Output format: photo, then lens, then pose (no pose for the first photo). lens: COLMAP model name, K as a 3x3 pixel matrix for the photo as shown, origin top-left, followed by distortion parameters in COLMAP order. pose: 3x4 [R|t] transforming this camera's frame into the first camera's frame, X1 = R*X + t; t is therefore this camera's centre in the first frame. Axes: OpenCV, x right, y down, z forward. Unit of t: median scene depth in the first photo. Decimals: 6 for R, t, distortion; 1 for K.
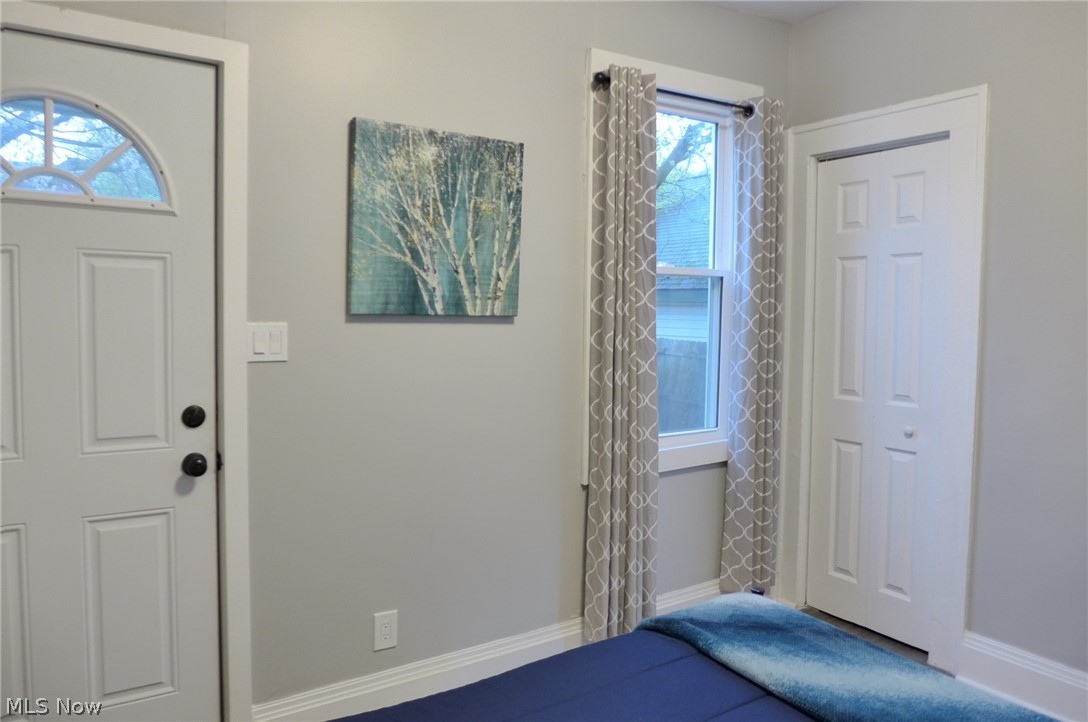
lens RADIAL K [[757.3, 0, 541.2], [0, 757.3, 356.2], [0, 0, 1]] dist [-0.045339, 0.011420]
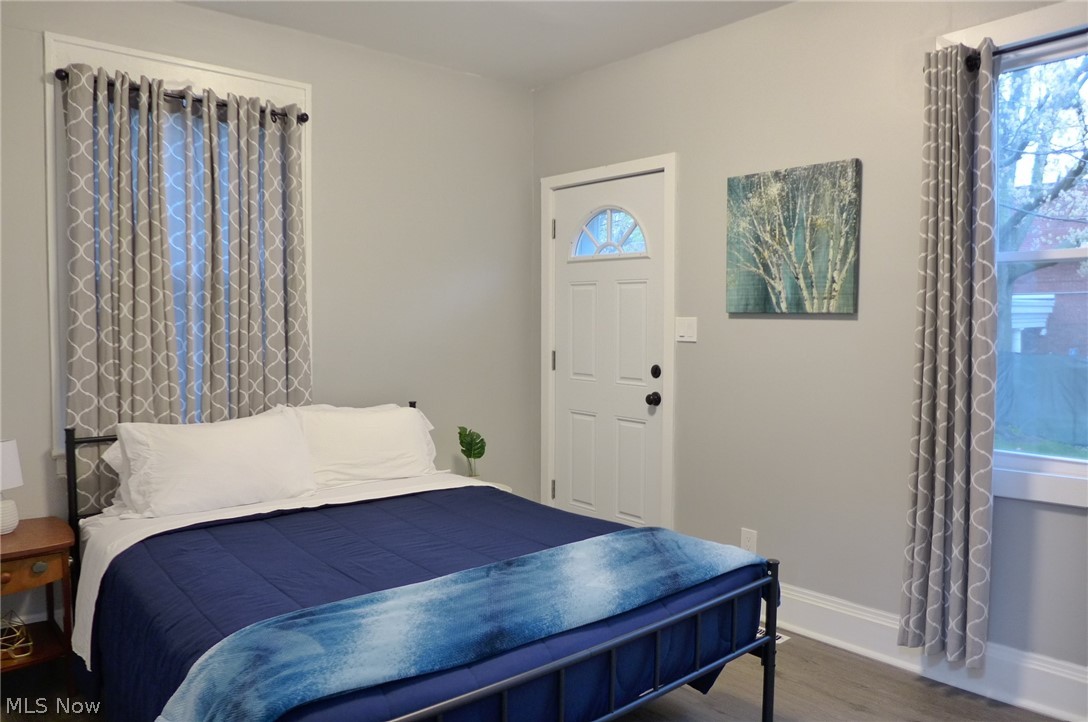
lens RADIAL K [[757.3, 0, 521.4], [0, 757.3, 351.9], [0, 0, 1]] dist [-0.045339, 0.011420]
pose [[0.122879, 0.041152, -0.991568, 1.089721], [-0.049333, 0.998158, 0.035312, -0.011117], [0.991195, 0.044578, 0.124683, 0.404291]]
